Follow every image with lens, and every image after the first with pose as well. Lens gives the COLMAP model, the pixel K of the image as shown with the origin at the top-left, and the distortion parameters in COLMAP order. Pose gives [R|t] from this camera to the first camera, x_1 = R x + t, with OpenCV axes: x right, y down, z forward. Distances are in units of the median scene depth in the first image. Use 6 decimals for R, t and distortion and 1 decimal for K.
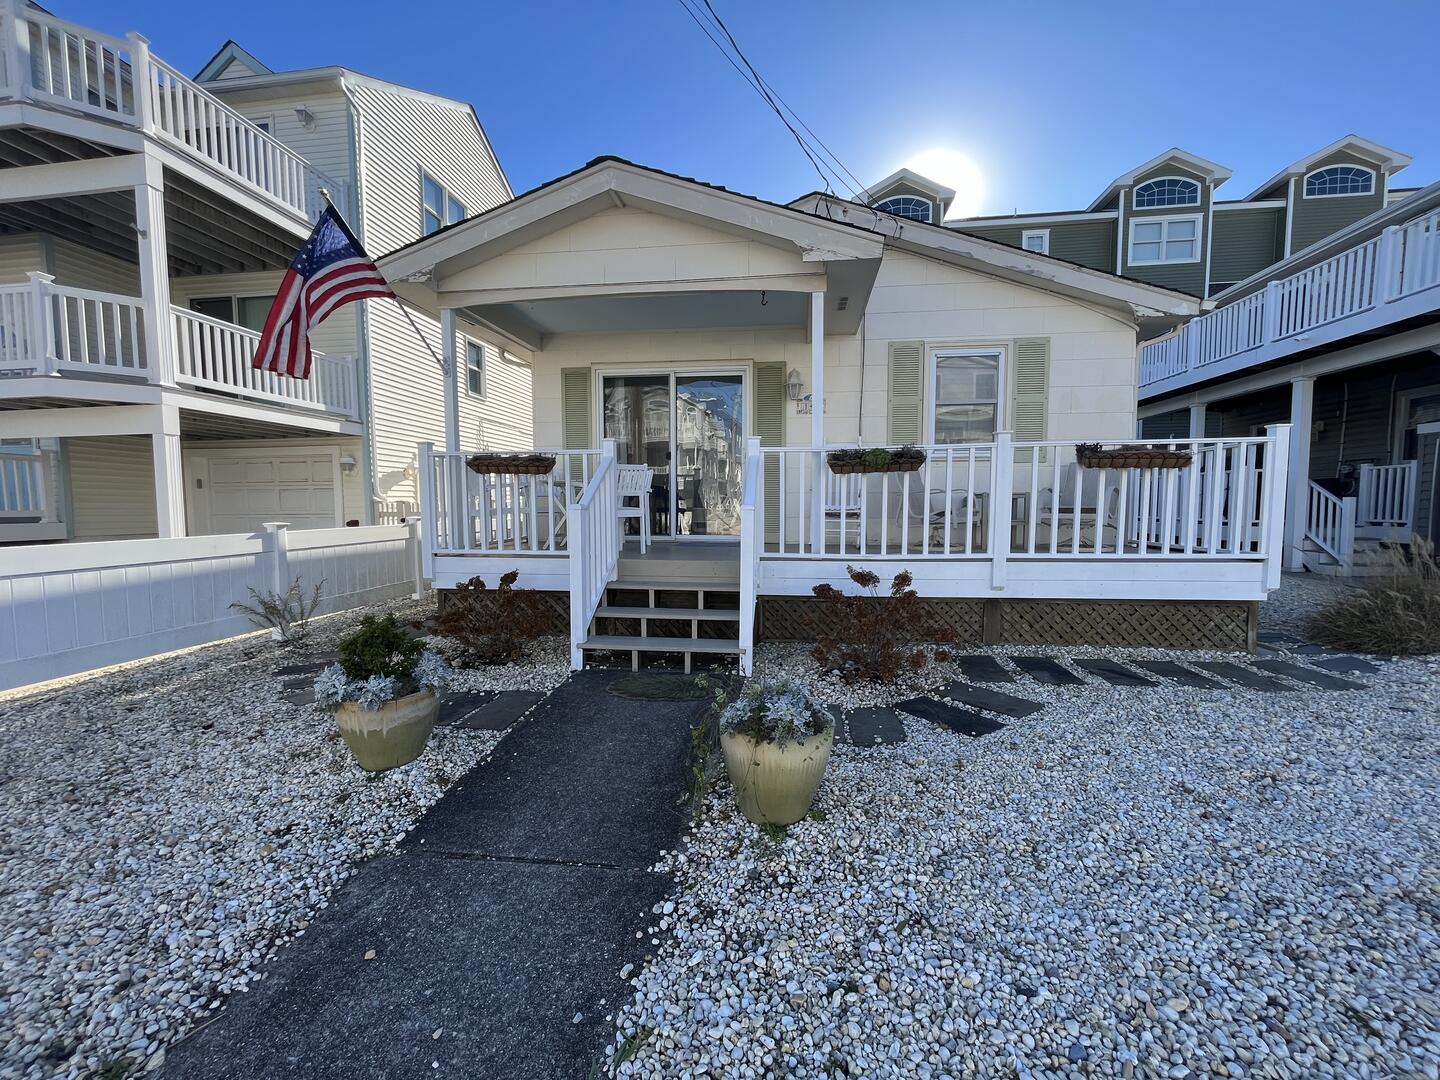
lens RADIAL K [[582.8, 0, 721.5], [0, 582.8, 541.6], [0, 0, 1]] dist [-0.001757, -0.000249]
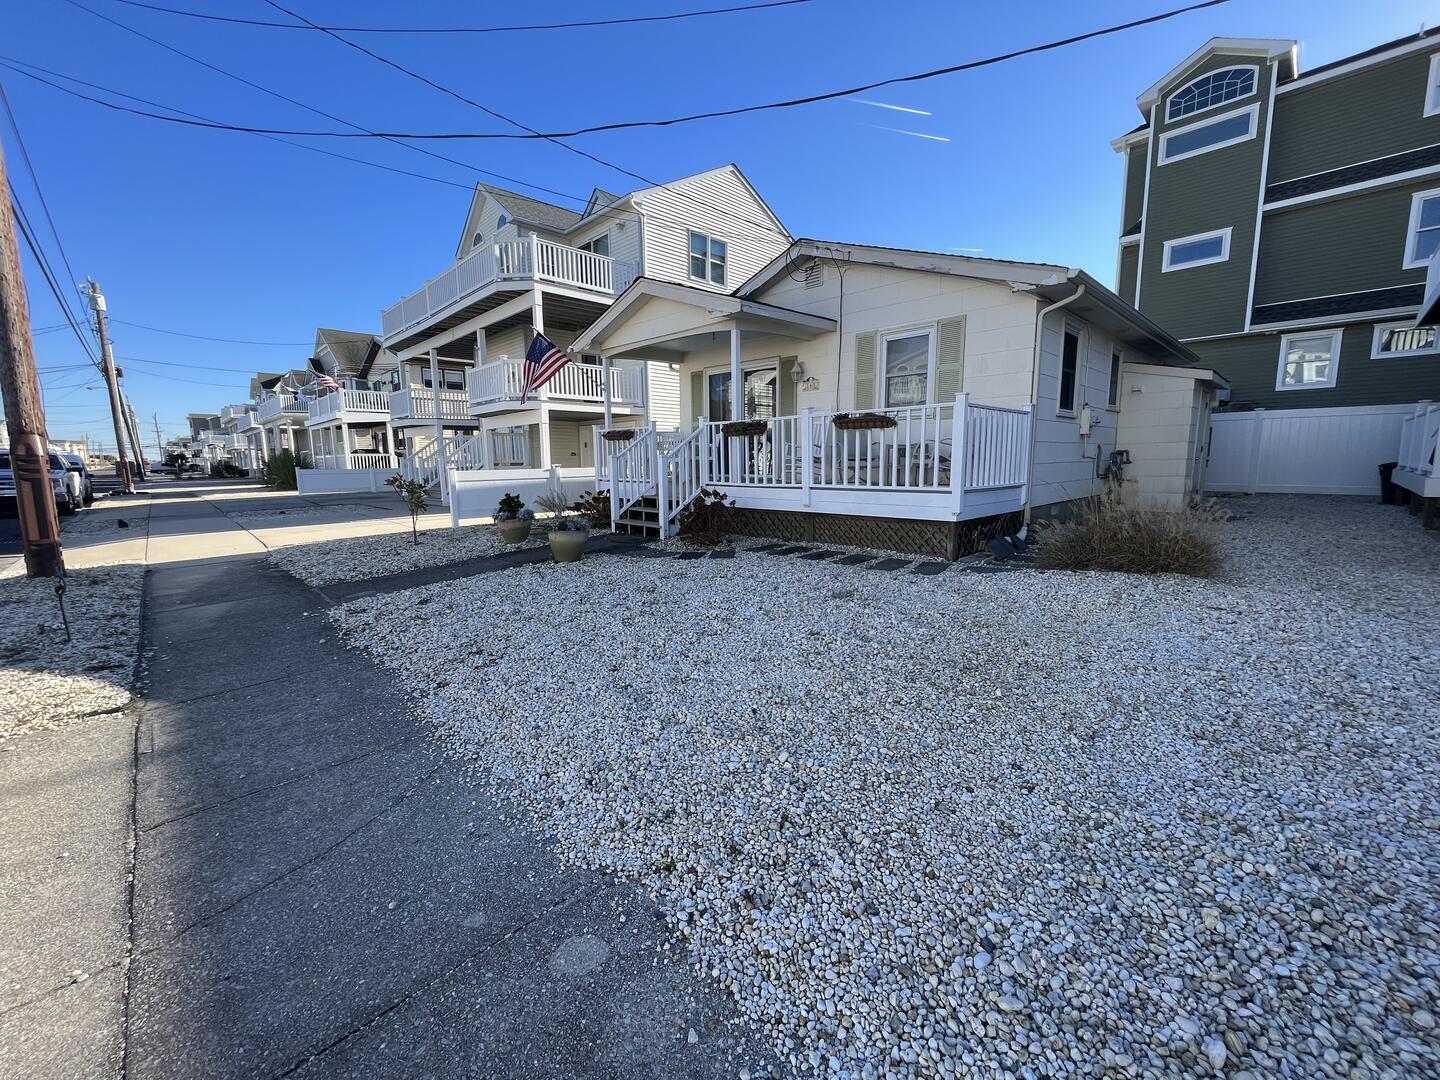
lens RADIAL K [[582.8, 0, 721.5], [0, 582.8, 541.6], [0, 0, 1]] dist [-0.001757, -0.000249]
pose [[0.785684, 0.084063, -0.612890, 0.921580], [-0.032026, 0.994923, 0.095406, 0.022247], [0.617799, -0.055331, 0.784387, -0.296705]]
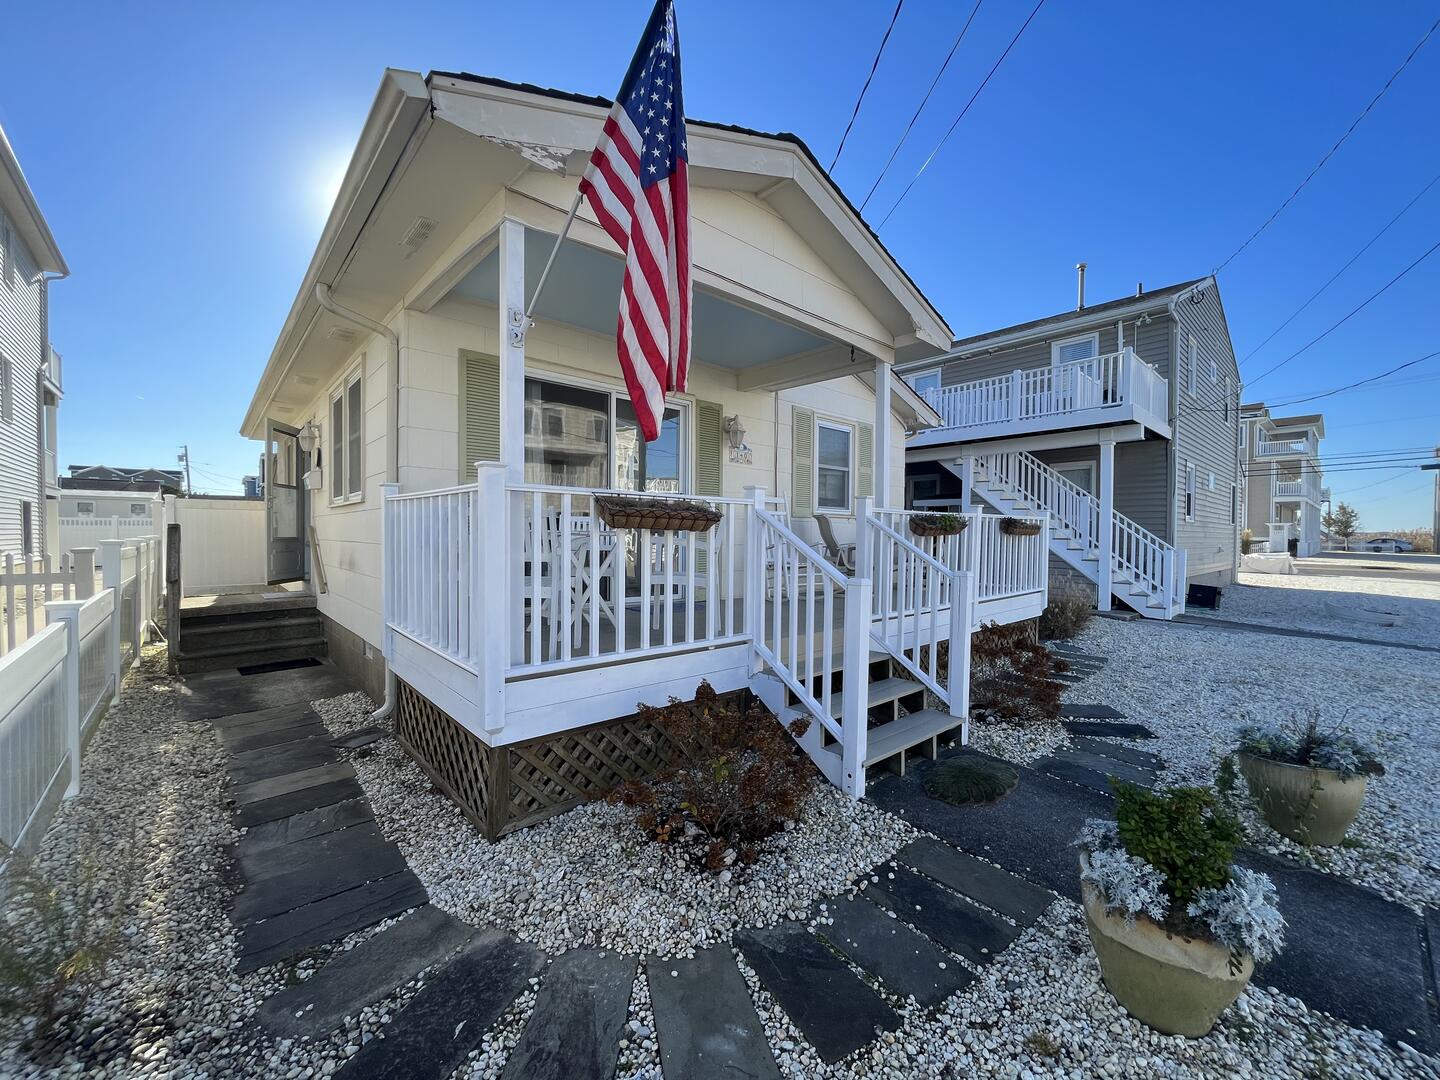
lens RADIAL K [[582.8, 0, 721.5], [0, 582.8, 541.6], [0, 0, 1]] dist [-0.001757, -0.000249]
pose [[0.650724, -0.002705, 0.759310, -0.619570], [0.041649, 0.998615, -0.032135, -0.061768], [-0.758172, 0.052536, 0.649935, 0.417132]]
